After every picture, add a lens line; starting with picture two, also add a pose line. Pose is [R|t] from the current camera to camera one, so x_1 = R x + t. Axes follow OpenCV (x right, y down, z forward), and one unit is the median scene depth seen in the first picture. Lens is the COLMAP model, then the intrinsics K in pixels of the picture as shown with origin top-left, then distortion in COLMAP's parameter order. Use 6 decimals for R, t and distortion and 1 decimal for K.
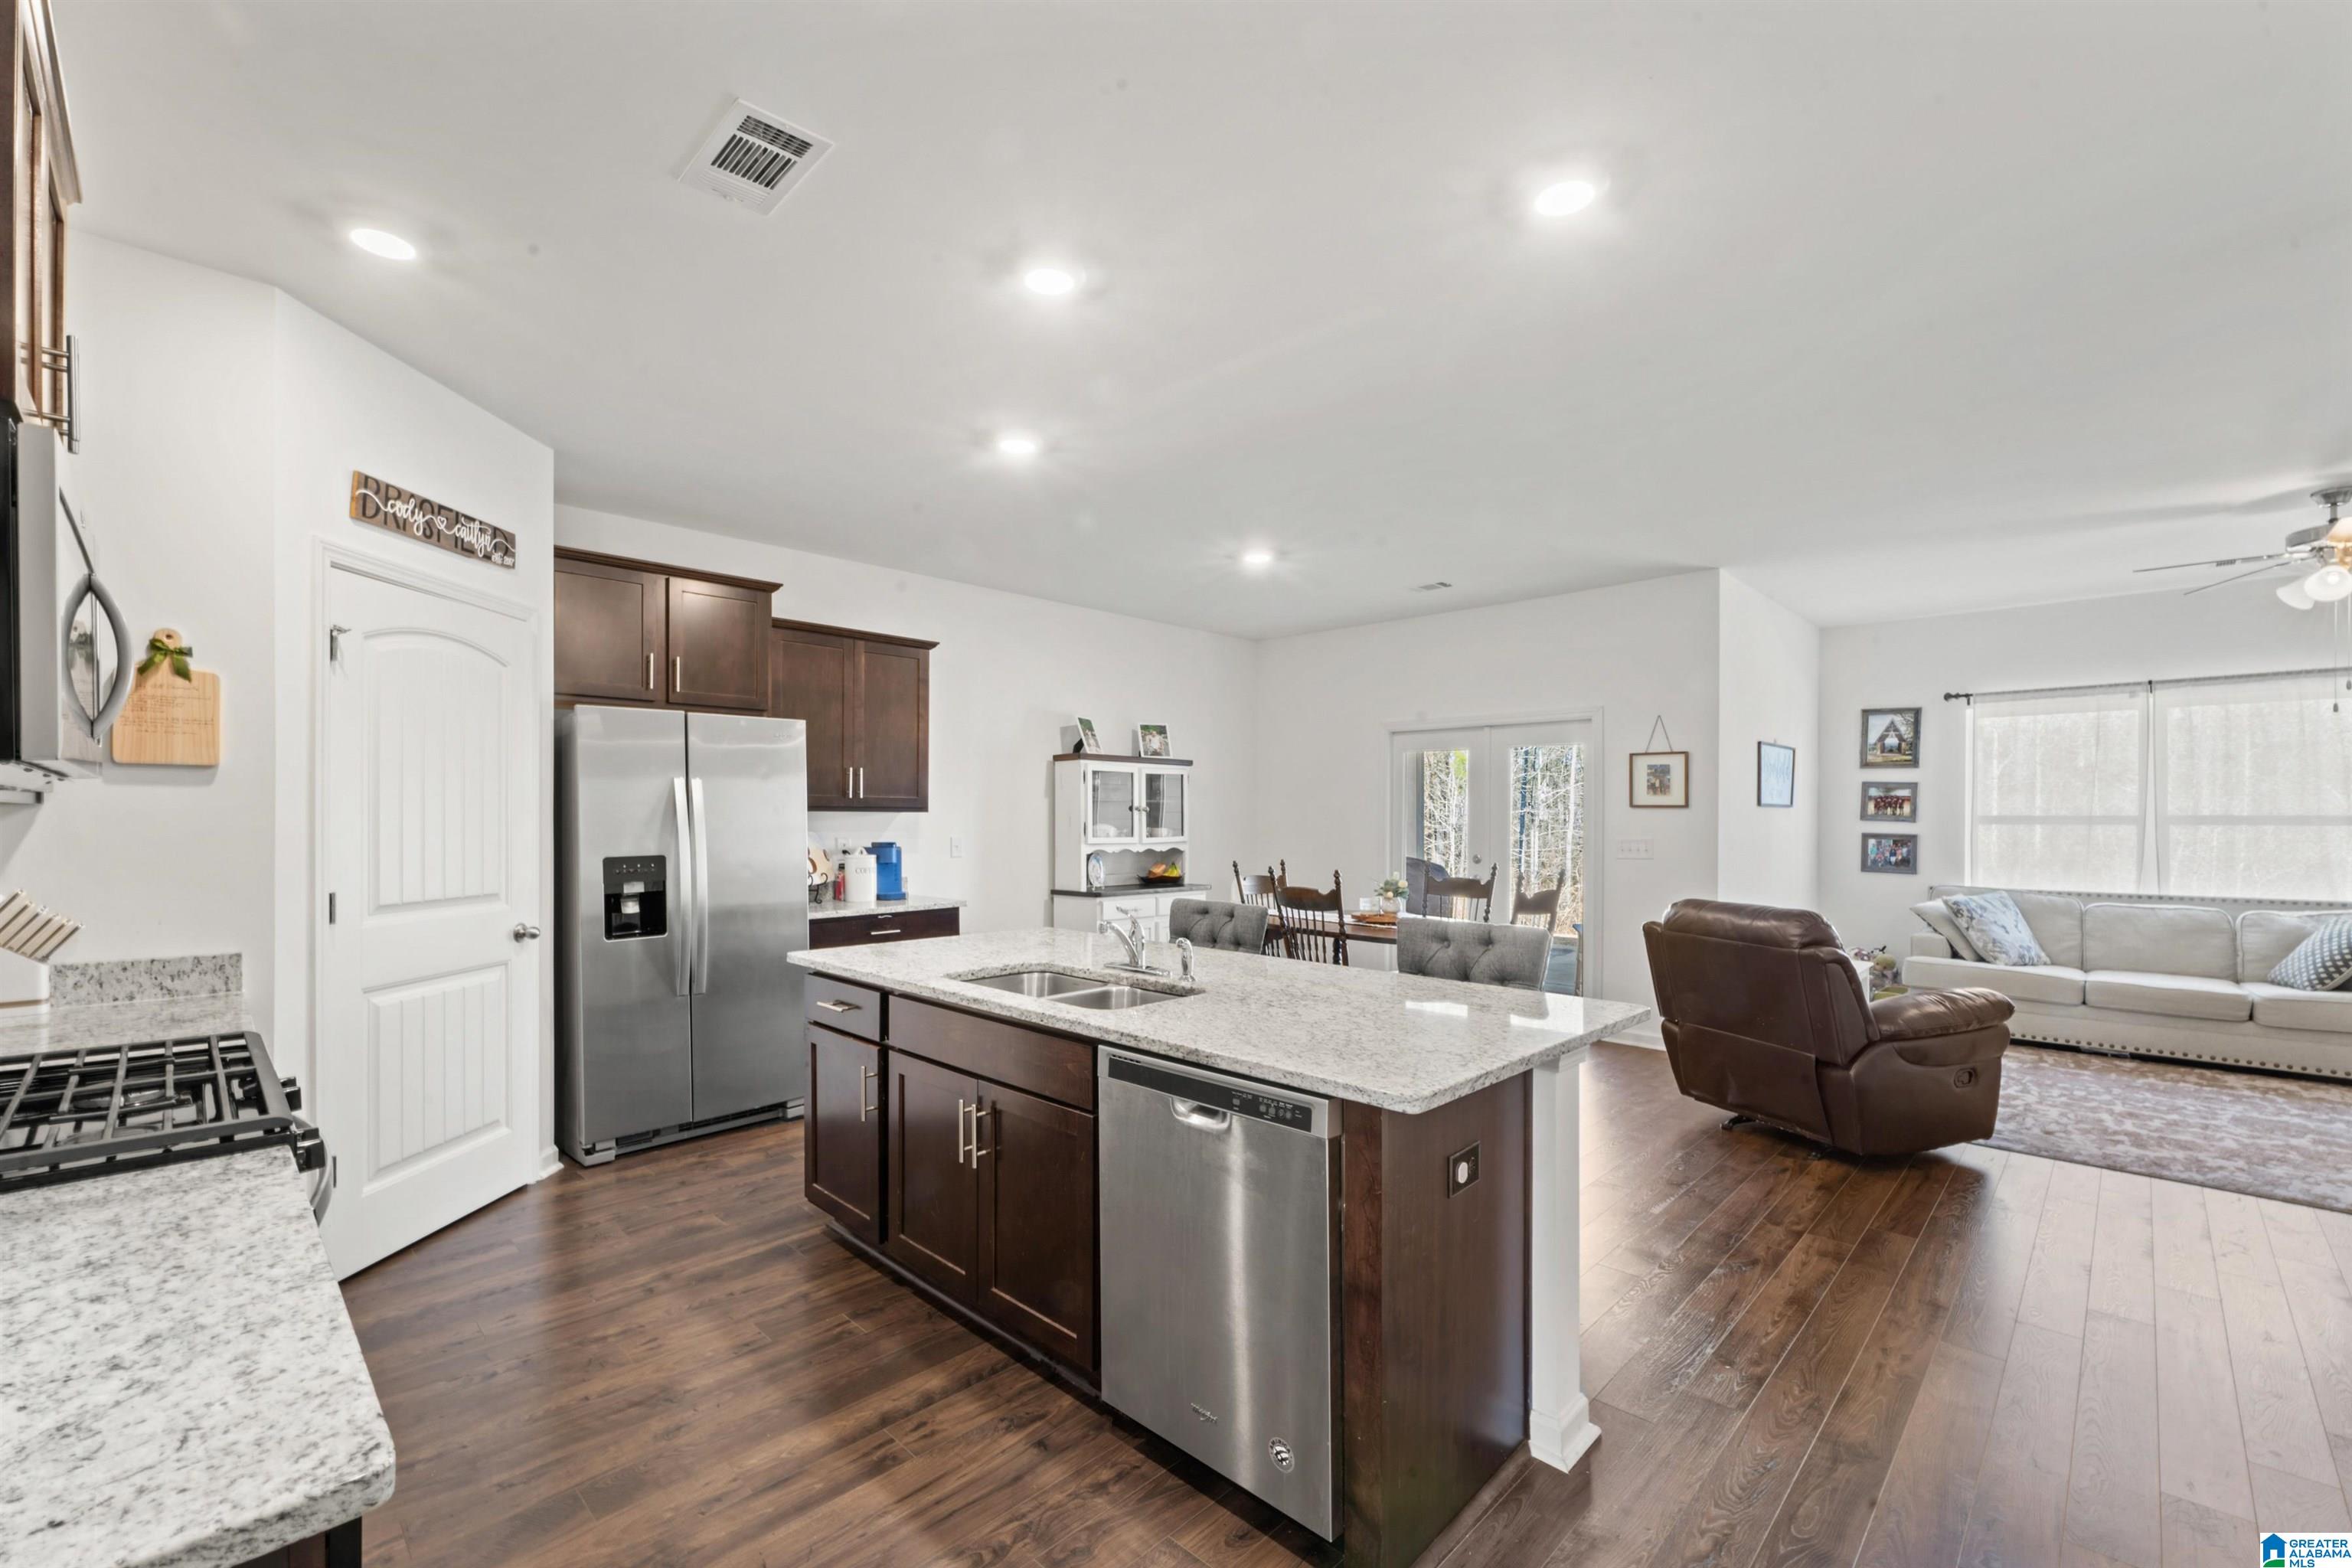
lens RADIAL K [[982.9, 0, 1171.8], [0, 982.9, 811.4], [0, 0, 1]] dist [-0.000815, -0.000199]
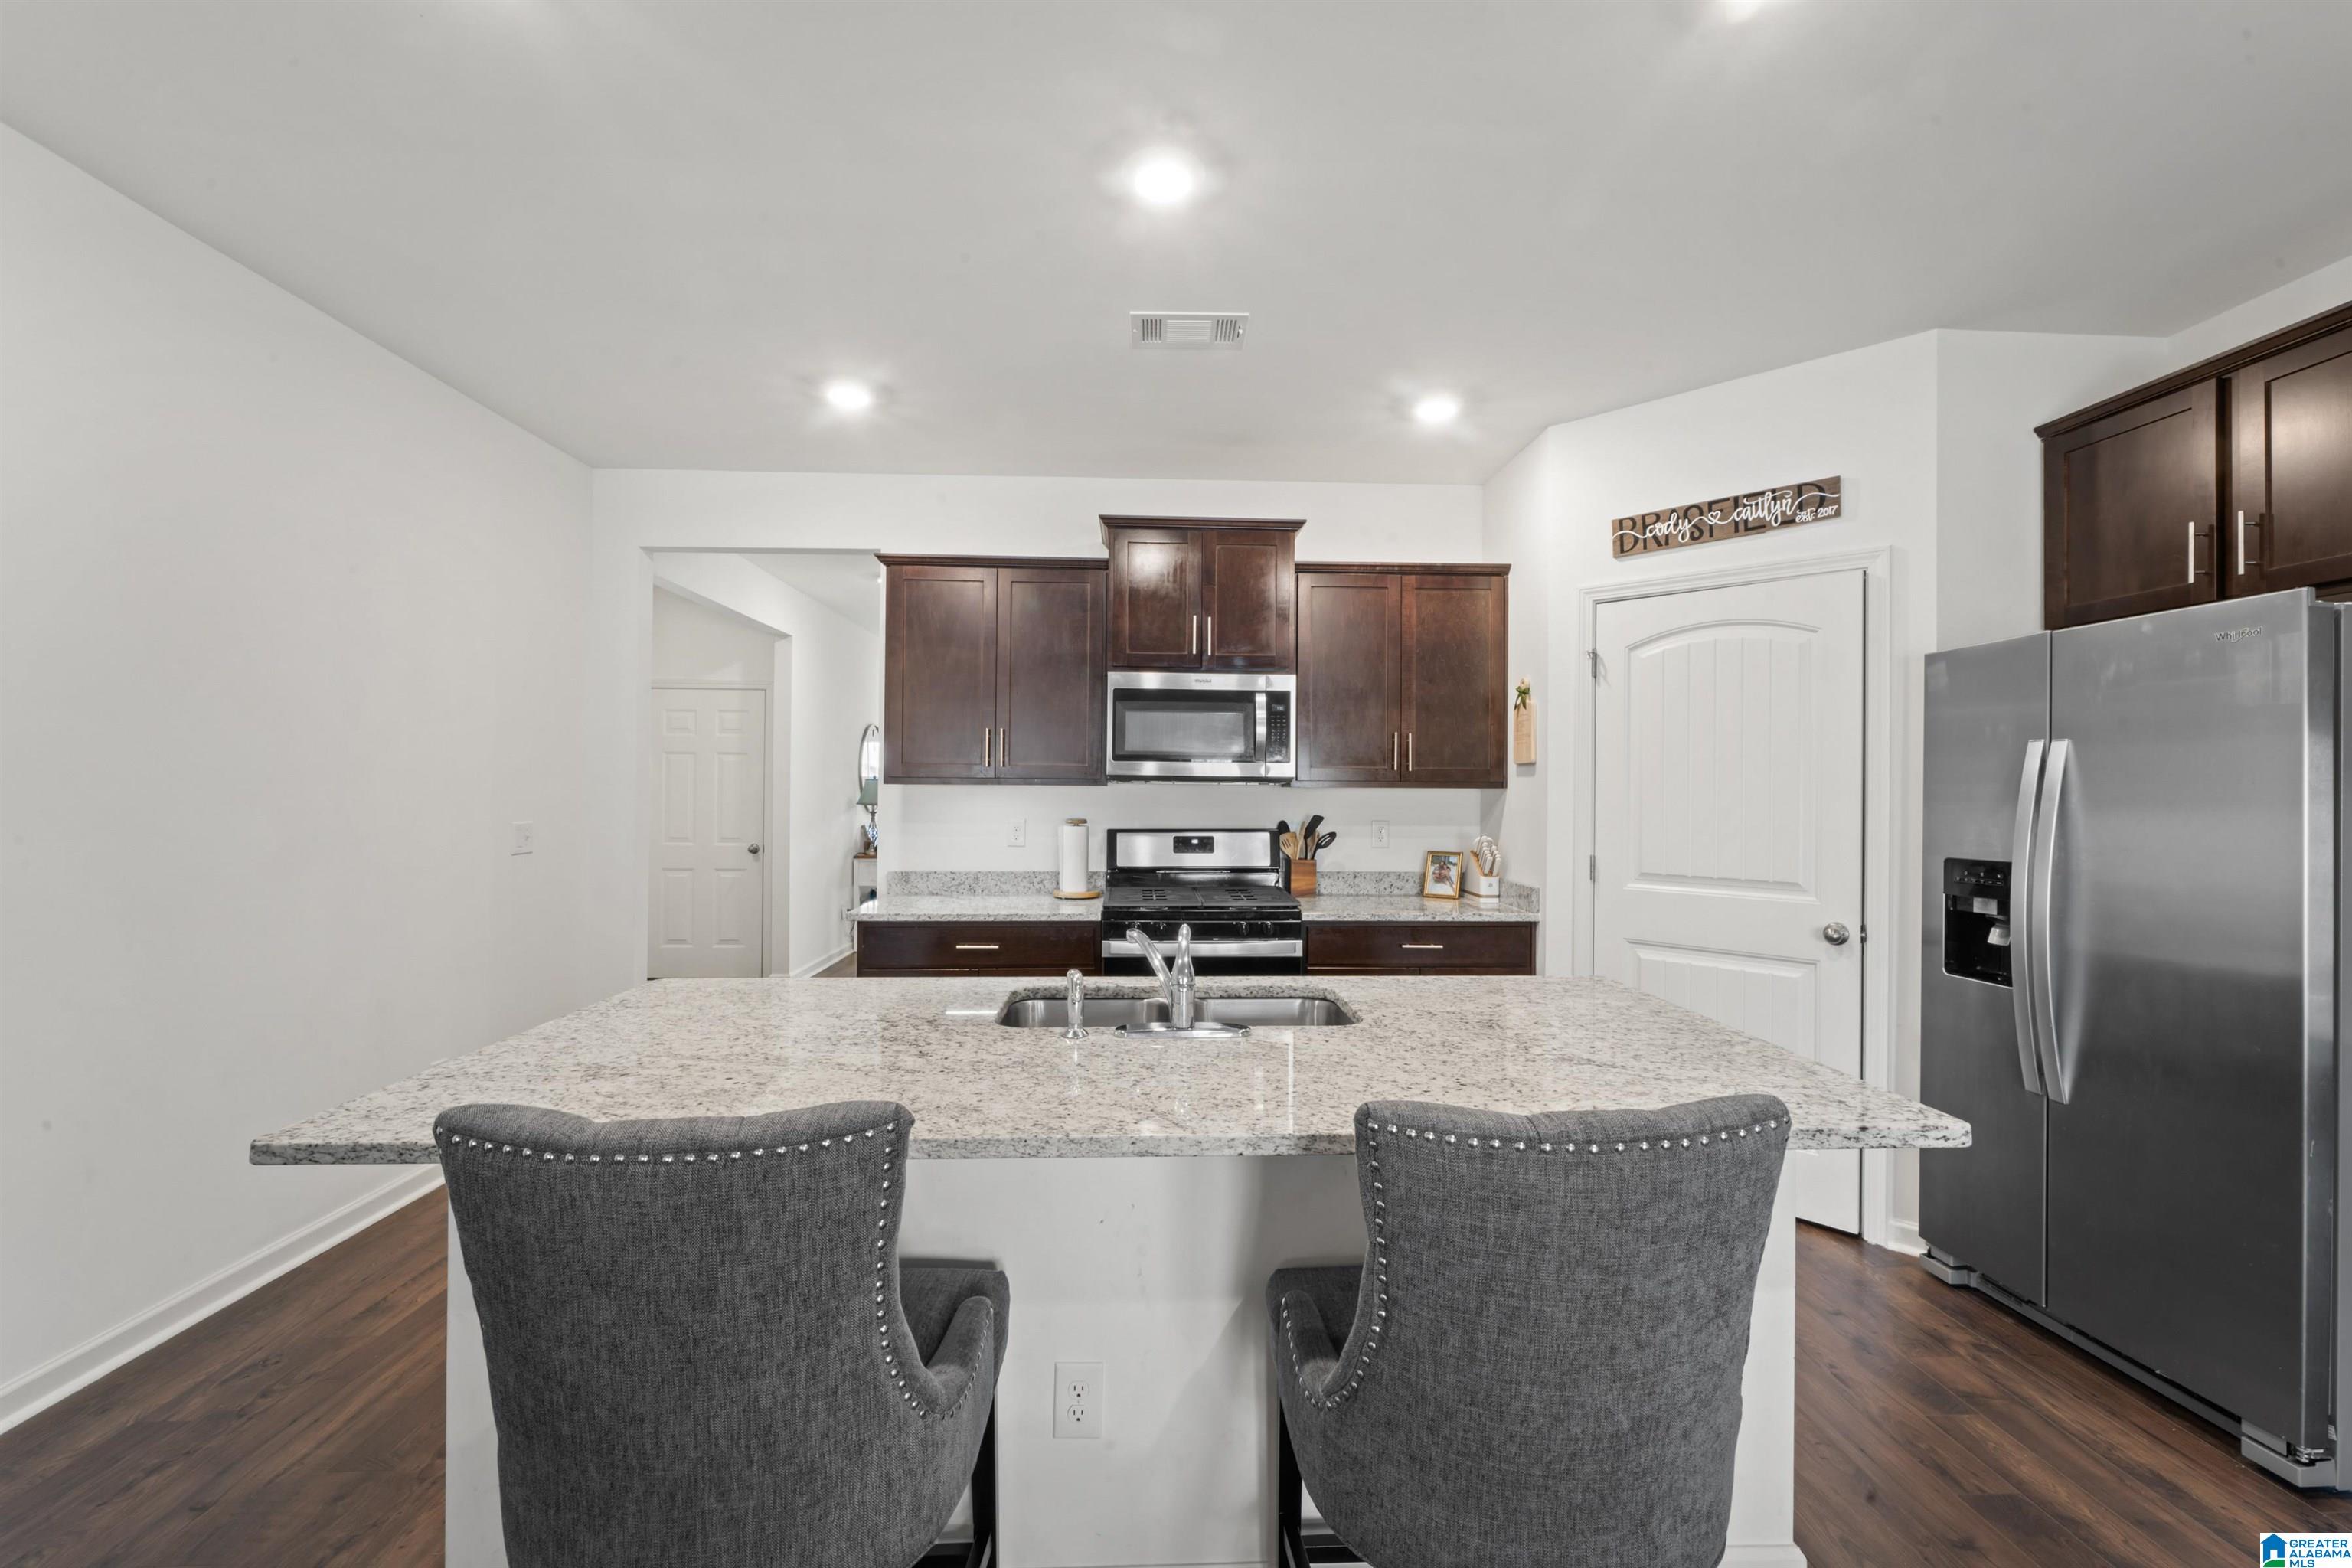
lens RADIAL K [[964.5, 0, 1177.0], [0, 964.5, 789.1], [0, 0, 1]] dist [-0.001269, -0.000102]
pose [[-0.678162, -0.008102, -0.734867, 0.203012], [-0.005807, 0.999967, -0.005666, 0.002133], [0.734889, 0.000424, -0.678187, 0.656731]]
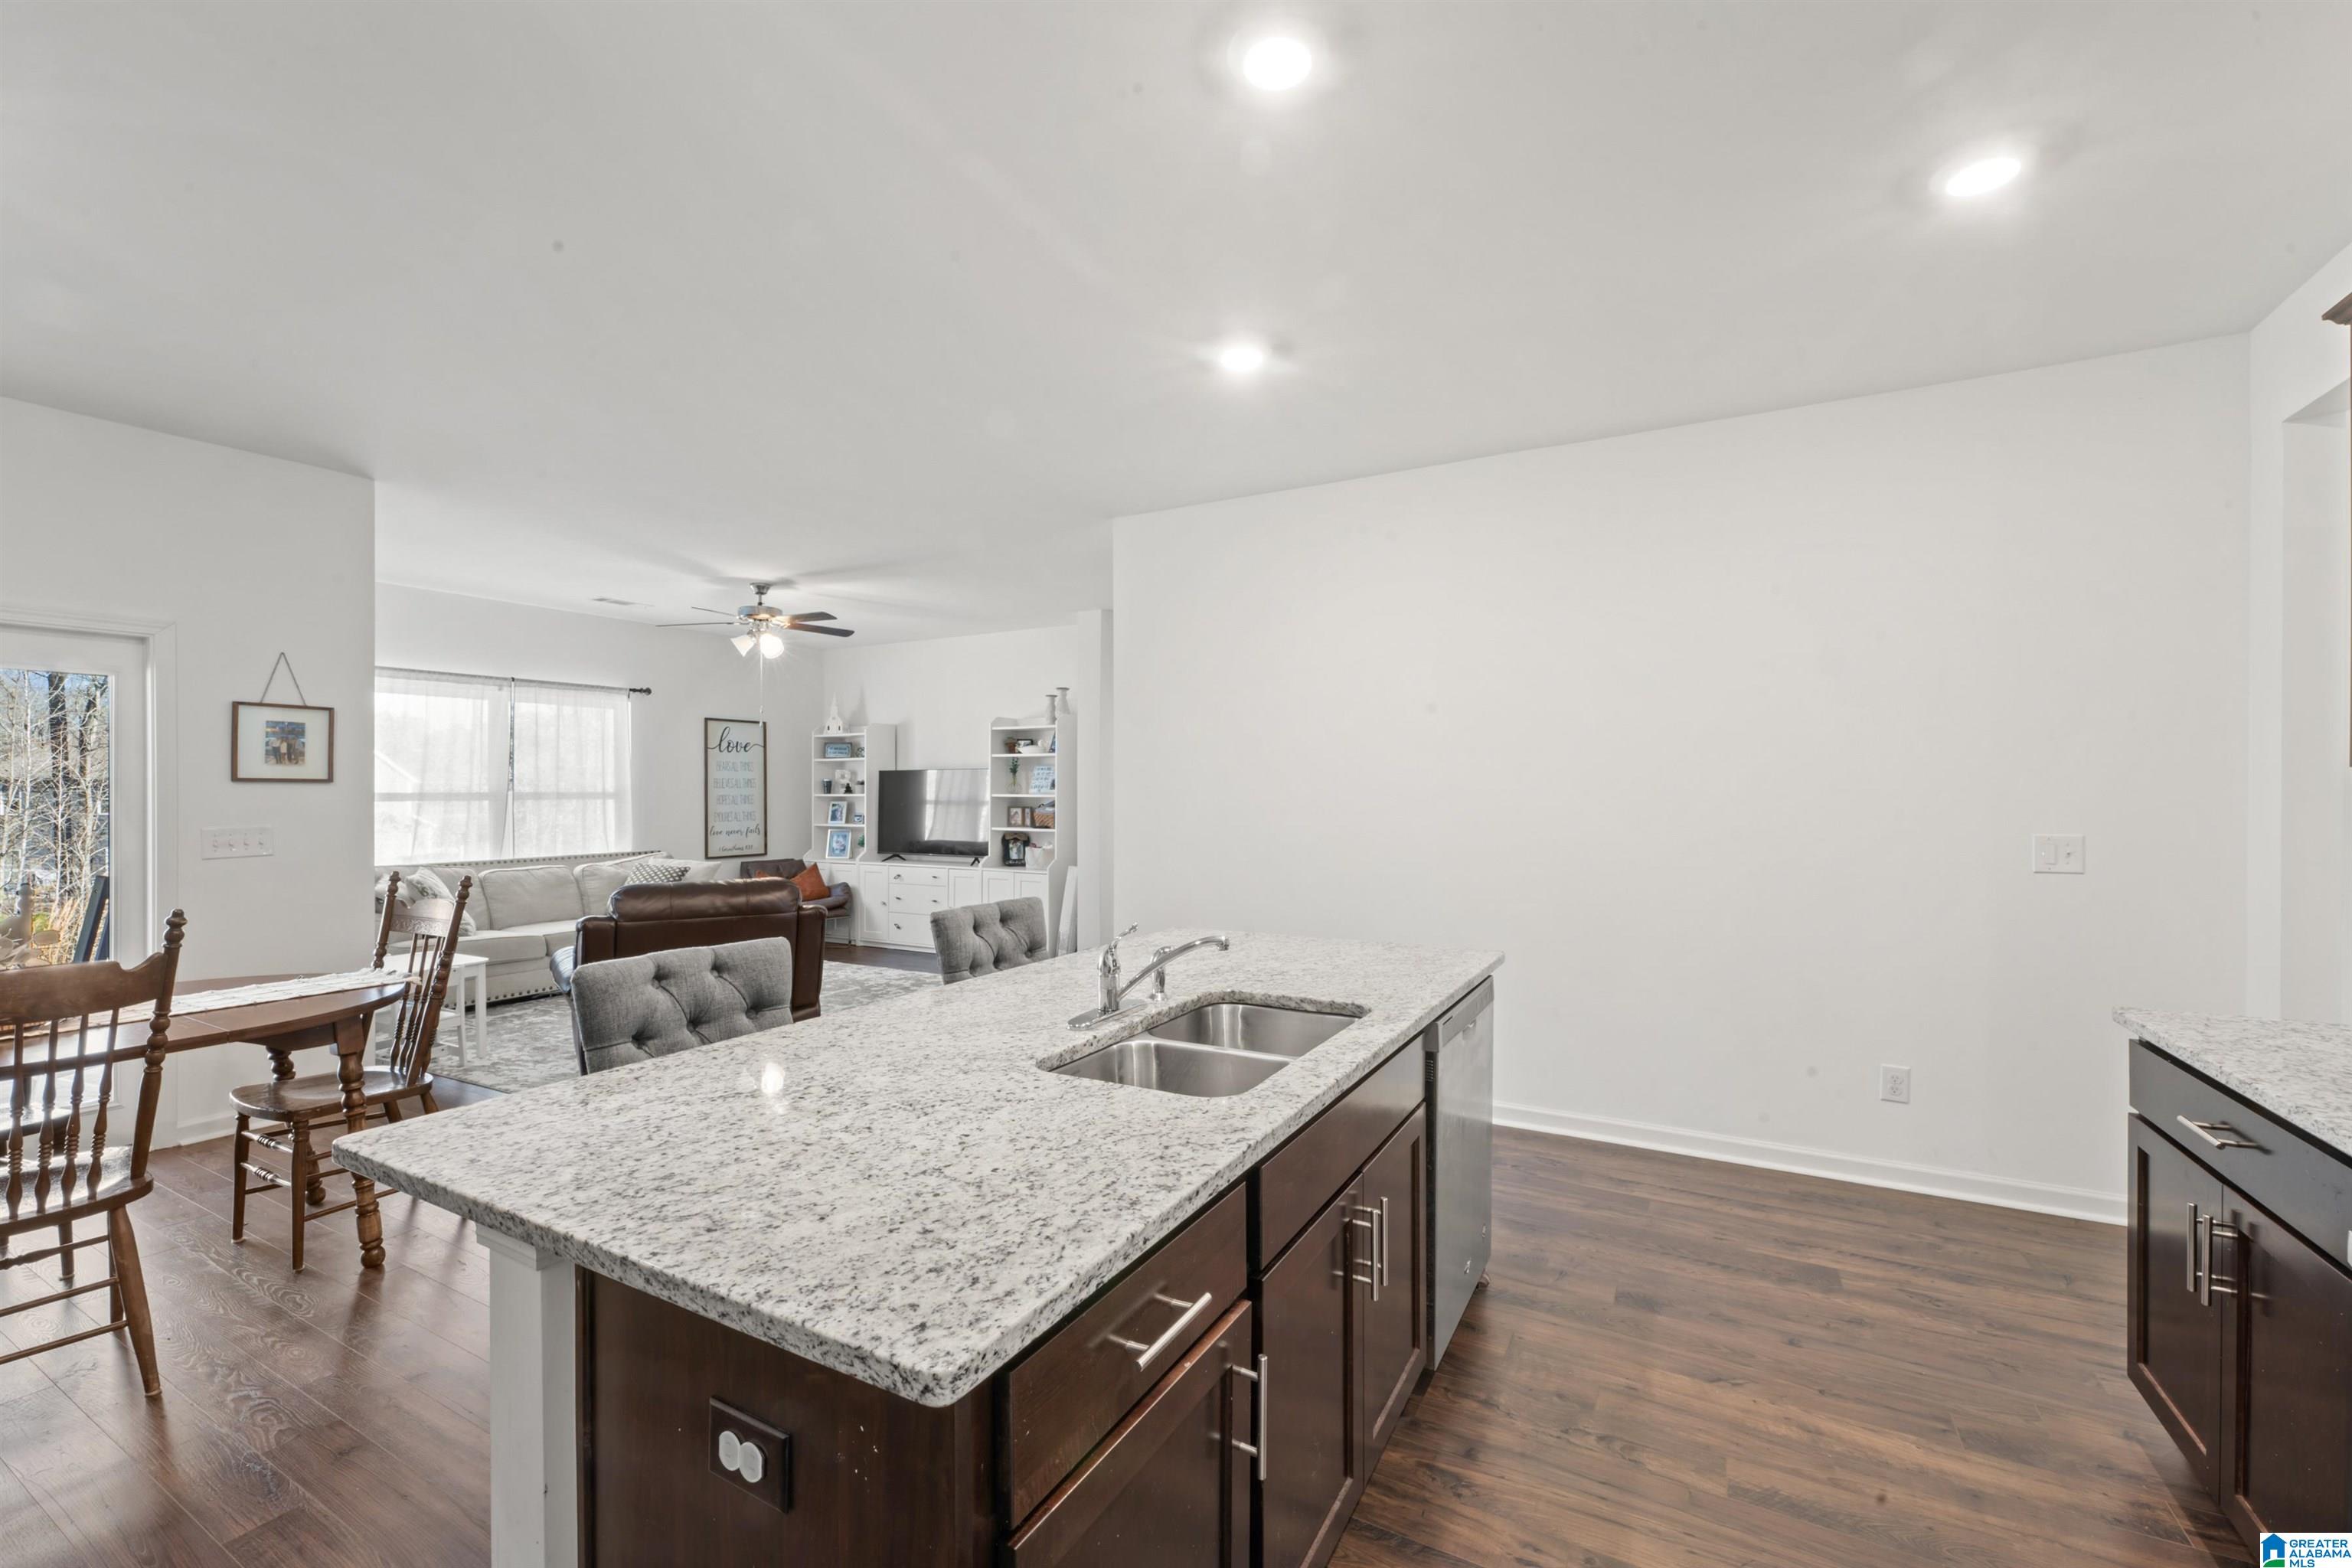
lens RADIAL K [[973.4, 0, 1179.7], [0, 973.4, 793.7], [0, 0, 1]] dist [-0.000310, 0.000566]
pose [[-0.269542, -0.003607, 0.962982, -0.330170], [-0.002245, 0.999993, 0.003118, 0.000726], [-0.962986, -0.001322, -0.269548, 0.522669]]
